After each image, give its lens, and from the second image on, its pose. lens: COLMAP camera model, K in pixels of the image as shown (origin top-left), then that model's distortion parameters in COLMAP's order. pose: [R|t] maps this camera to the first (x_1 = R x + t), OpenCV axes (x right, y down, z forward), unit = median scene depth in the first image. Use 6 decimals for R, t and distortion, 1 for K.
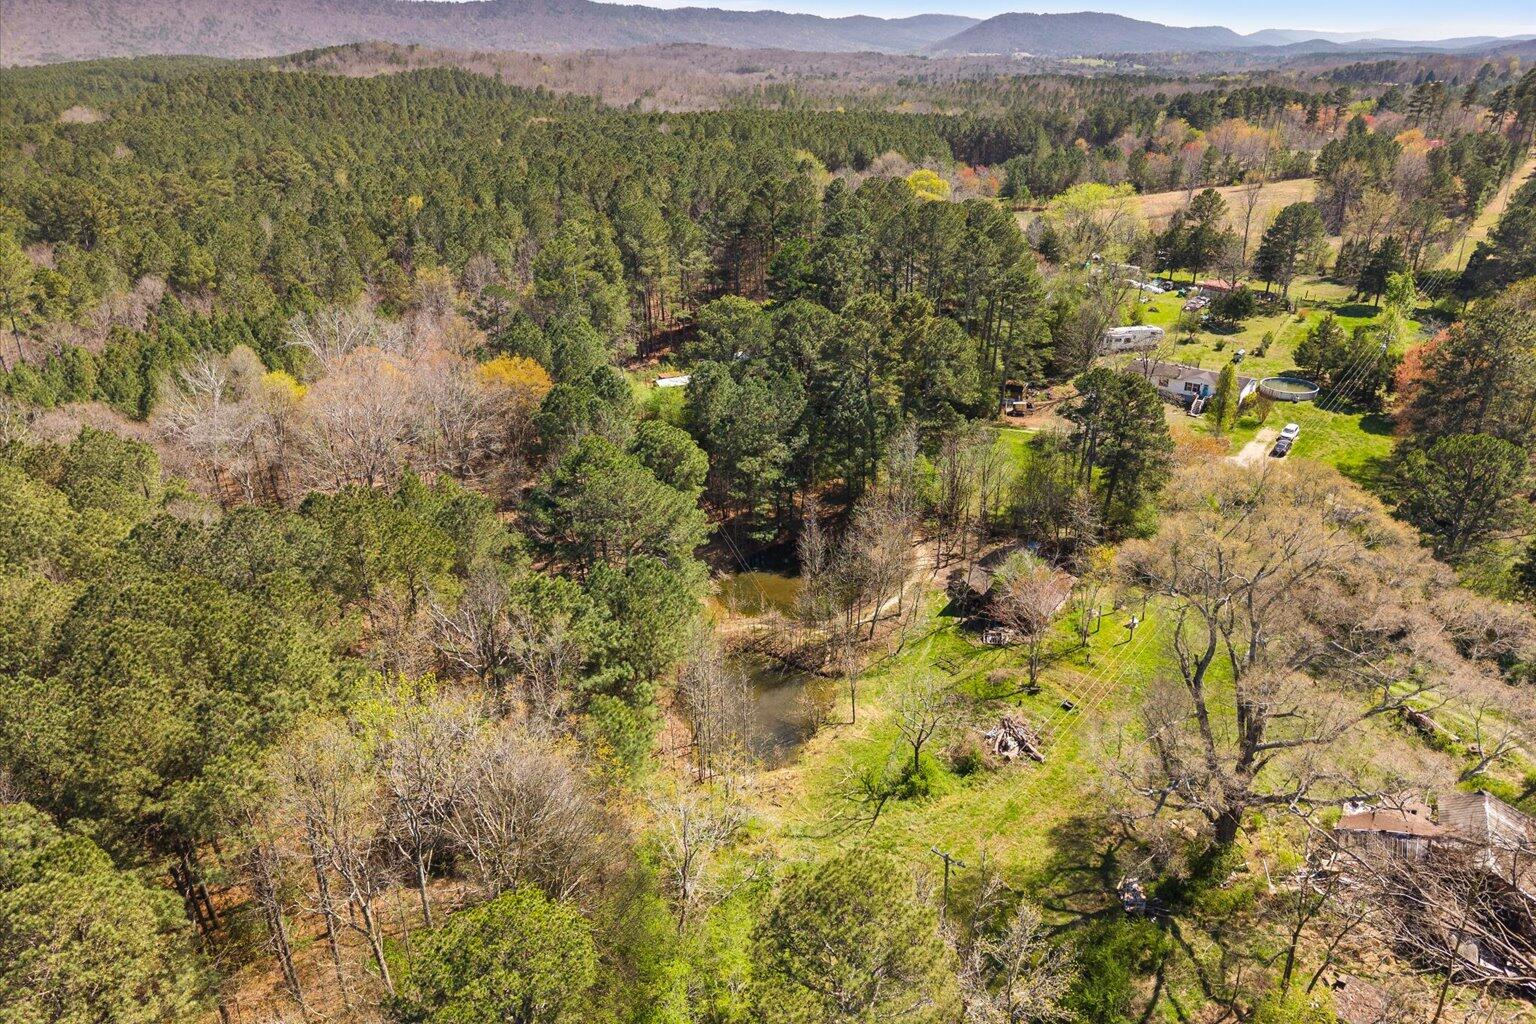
lens RADIAL K [[1109.7, 0, 768.0], [0, 1109.7, 512.0], [0, 0, 1]] dist [0.016775, -0.018348]
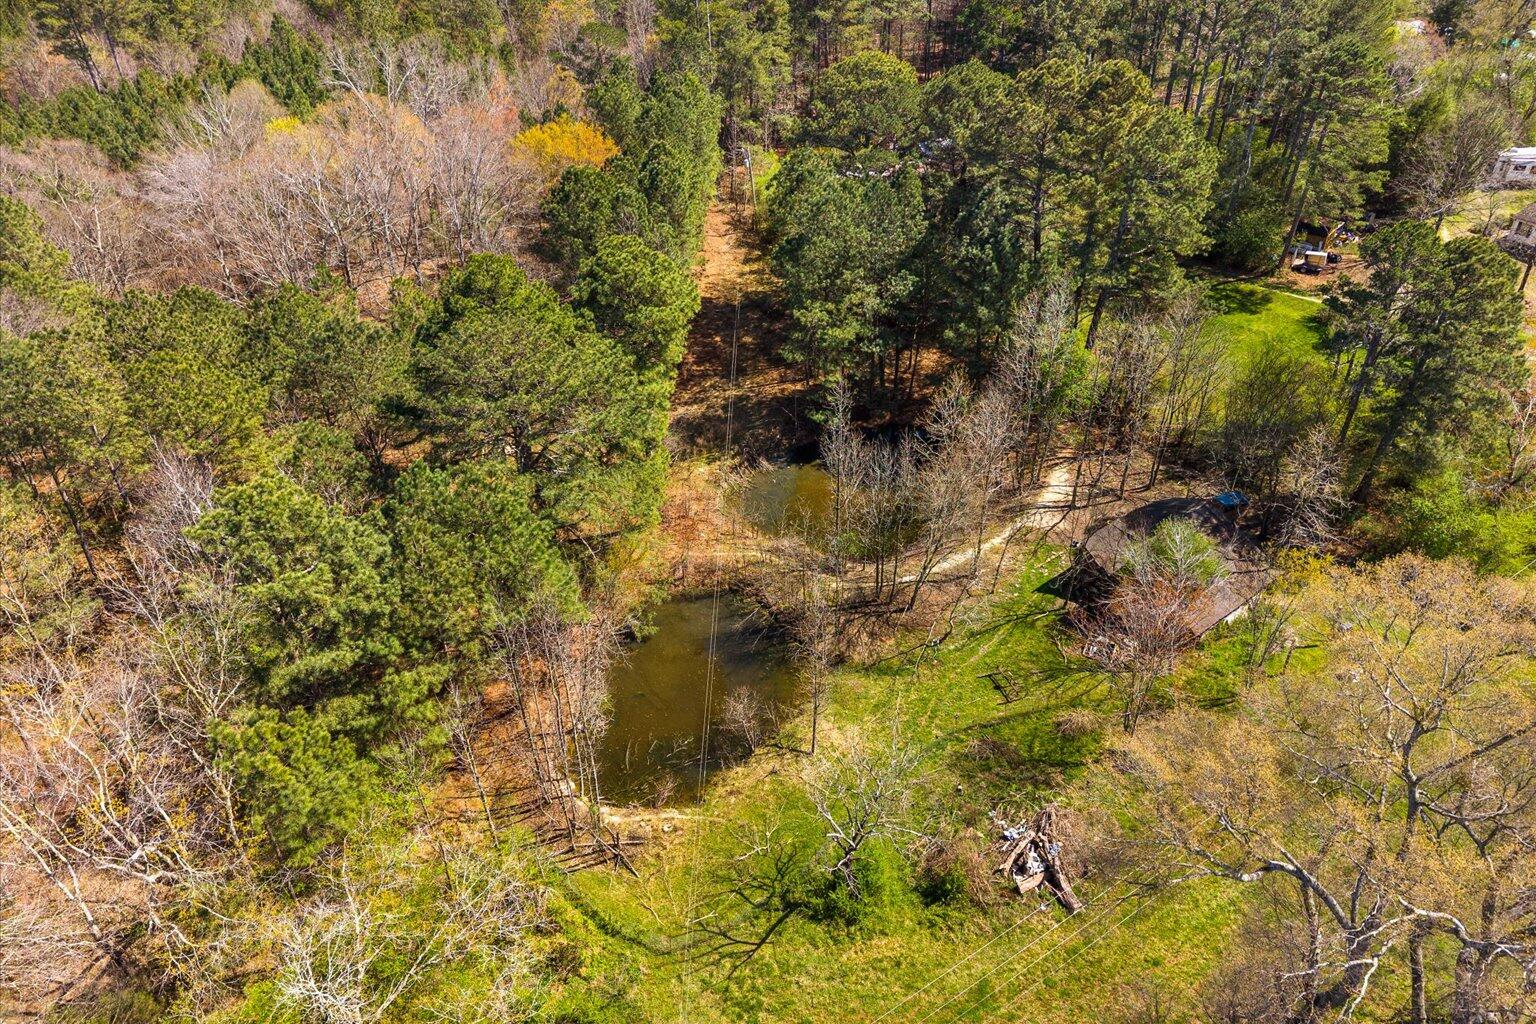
lens RADIAL K [[1109.7, 0, 768.0], [0, 1109.7, 512.0], [0, 0, 1]] dist [0.016775, -0.018348]
pose [[0.944236, 0.178122, -0.276930, 0.169579], [-0.120941, 0.969875, 0.211460, -0.065446], [0.306253, -0.166176, 0.937334, 0.337598]]
